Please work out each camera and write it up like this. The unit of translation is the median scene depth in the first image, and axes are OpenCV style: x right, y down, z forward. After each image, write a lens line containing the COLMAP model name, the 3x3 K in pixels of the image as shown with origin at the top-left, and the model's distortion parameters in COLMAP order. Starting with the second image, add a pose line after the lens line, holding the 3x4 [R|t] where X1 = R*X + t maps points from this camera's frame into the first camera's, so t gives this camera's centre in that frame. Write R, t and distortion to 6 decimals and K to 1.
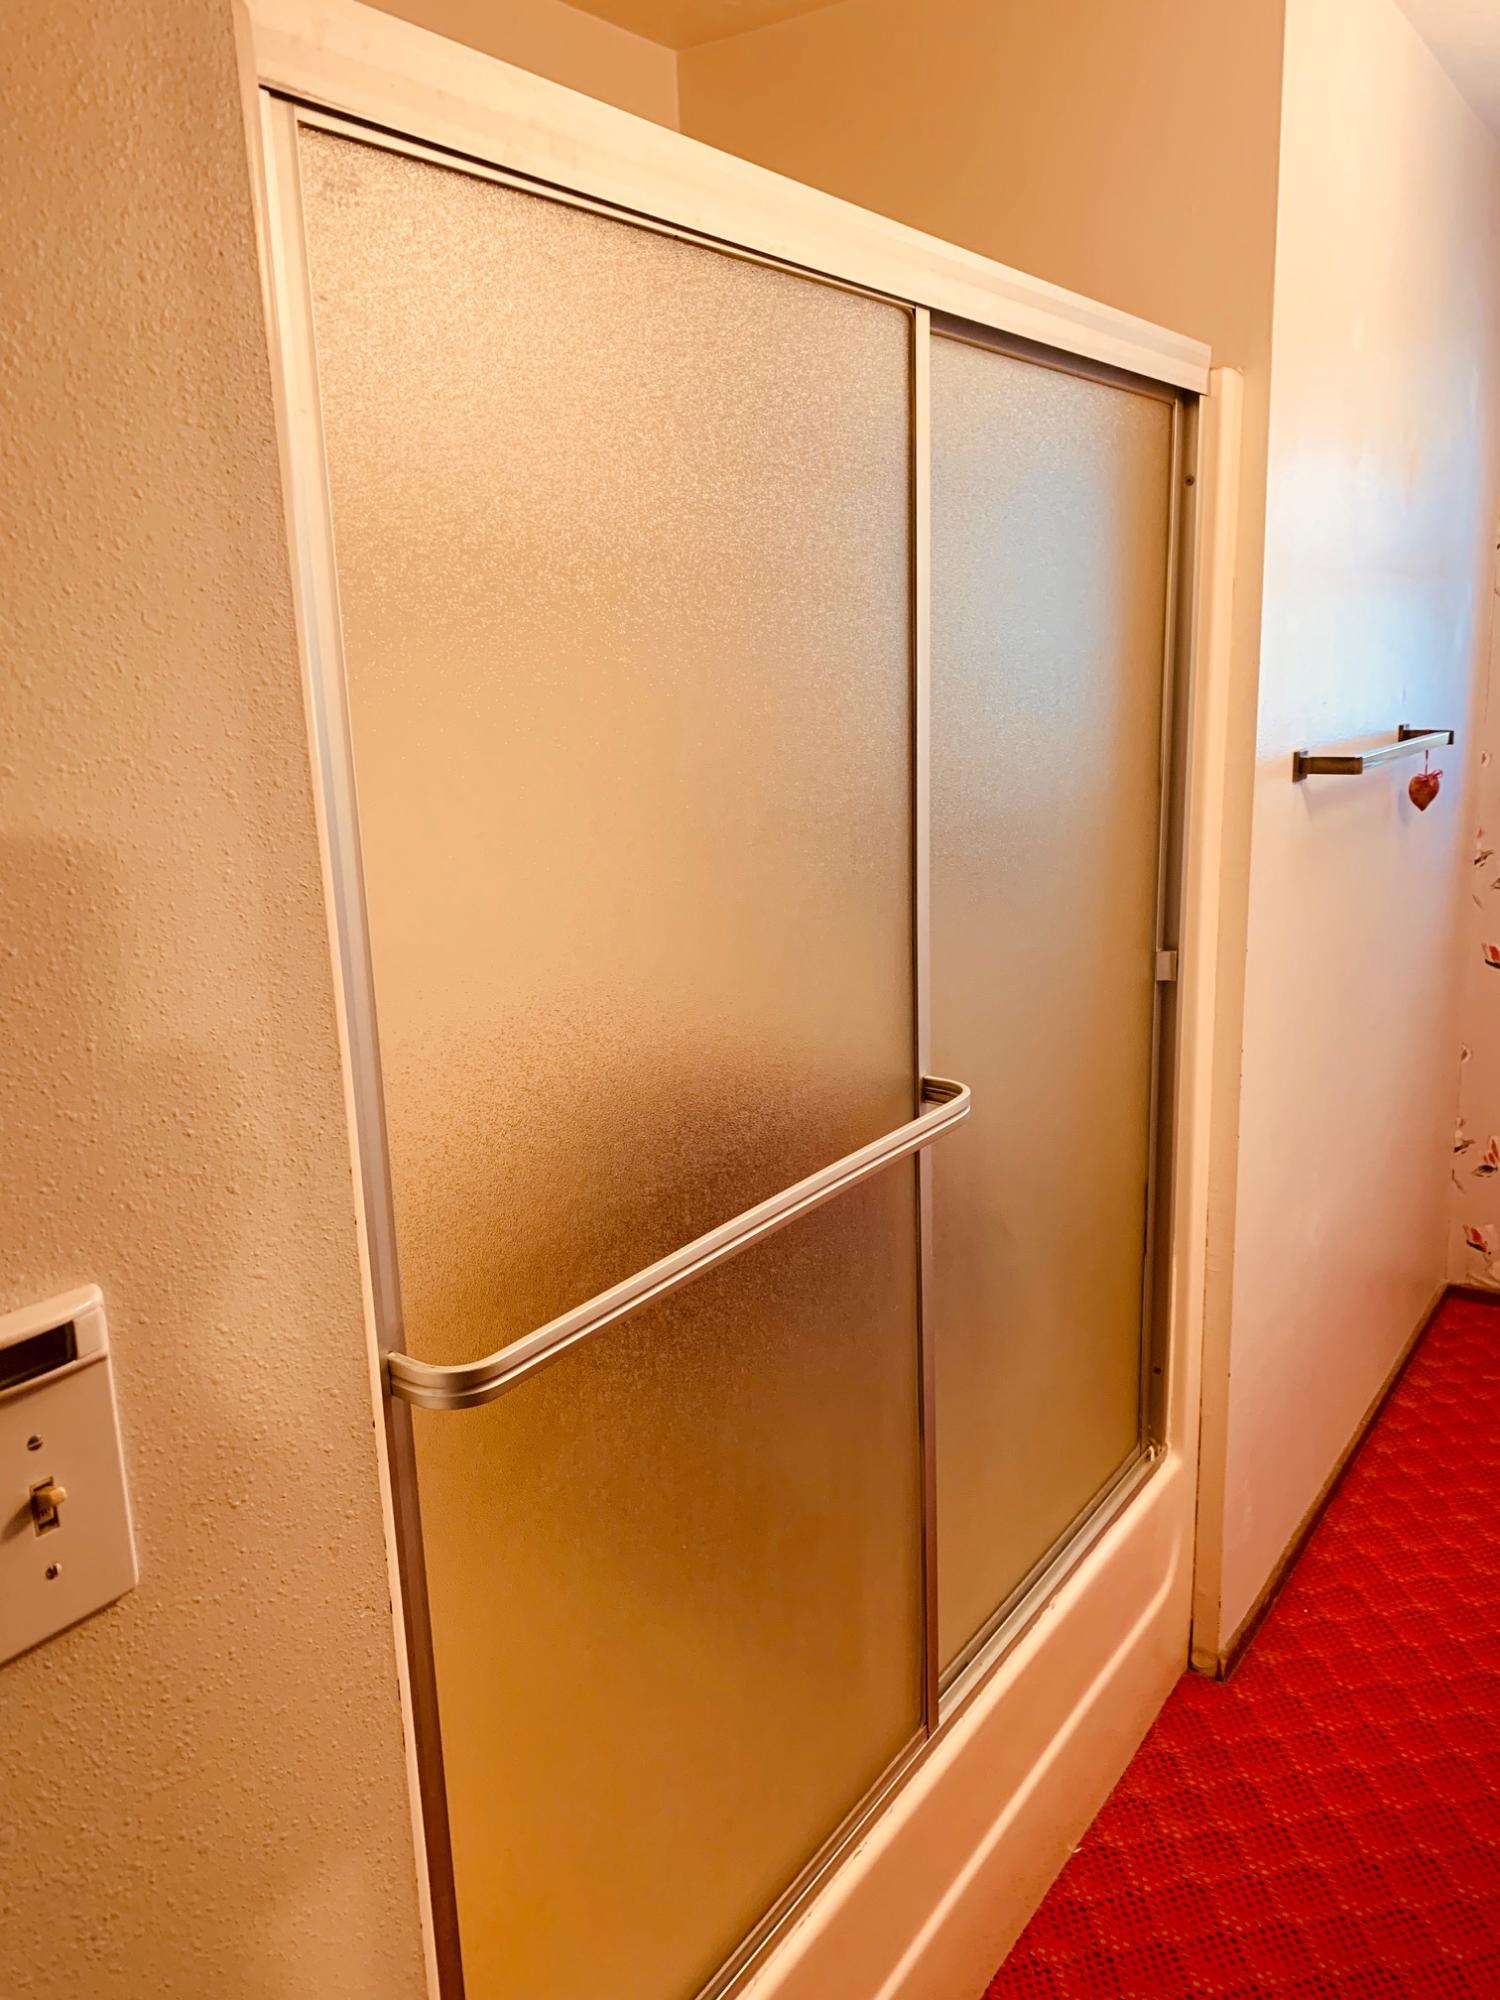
lens RADIAL K [[1537.5, 0, 752.9], [0, 1537.5, 1001.8], [0, 0, 1]] dist [0.021380, -0.017832]
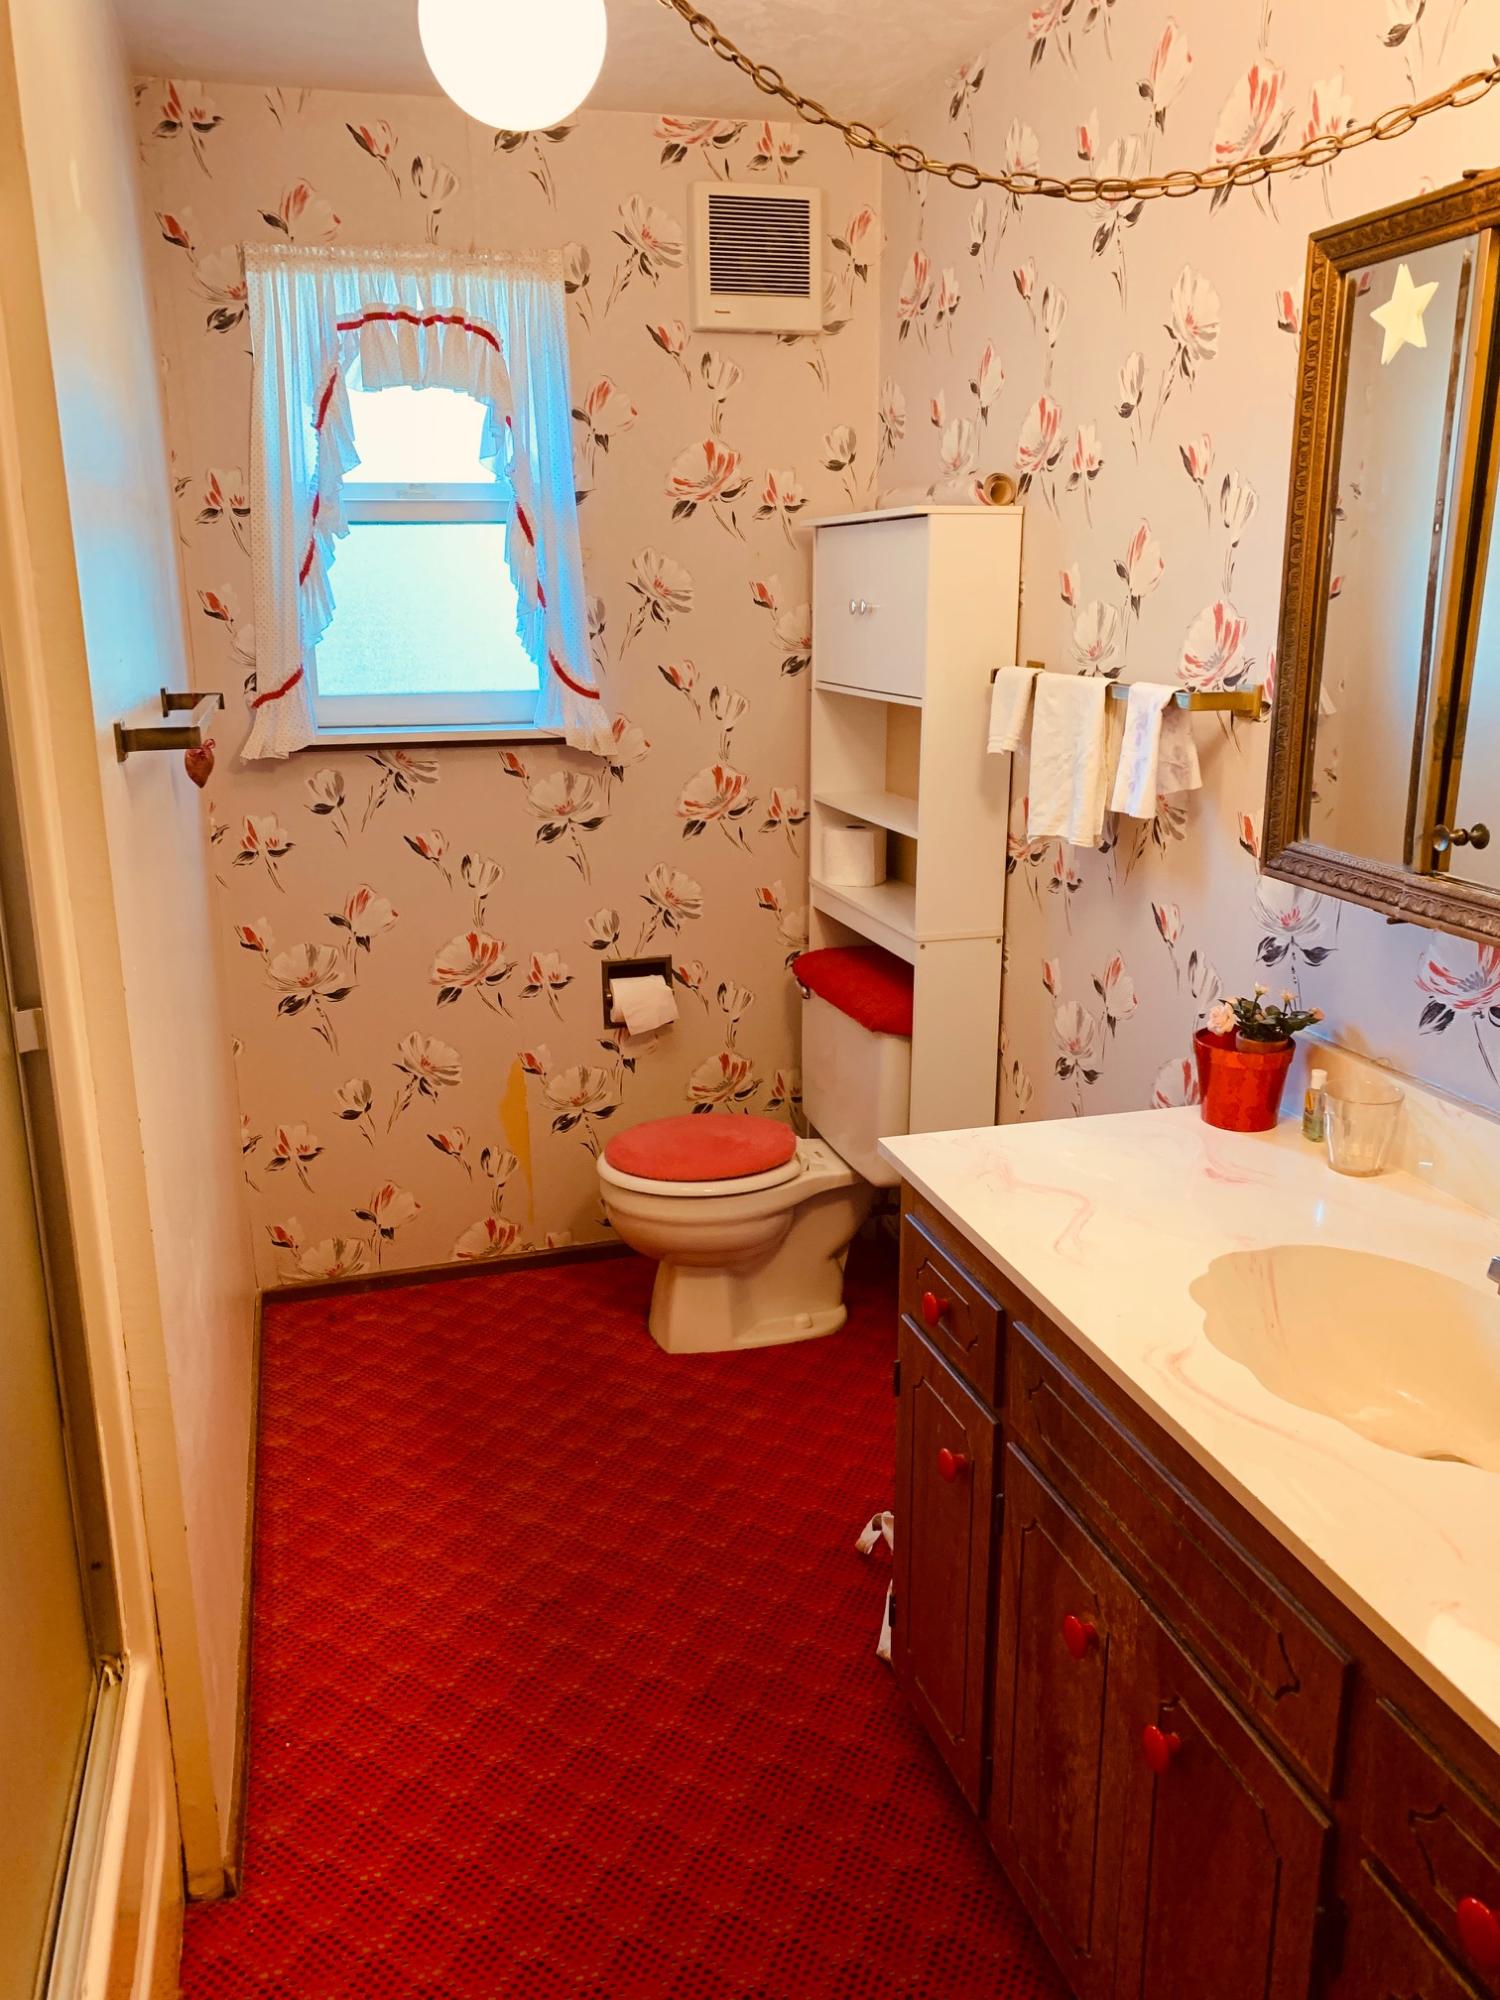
lens RADIAL K [[1537.5, 0, 743.0], [0, 1537.5, 990.3], [0, 0, 1]] dist [0.021380, -0.017832]
pose [[0.636652, -0.171964, 0.751734, -0.041696], [0.163885, 0.982723, 0.086008, -0.037352], [-0.753536, 0.068441, 0.653834, 0.218612]]
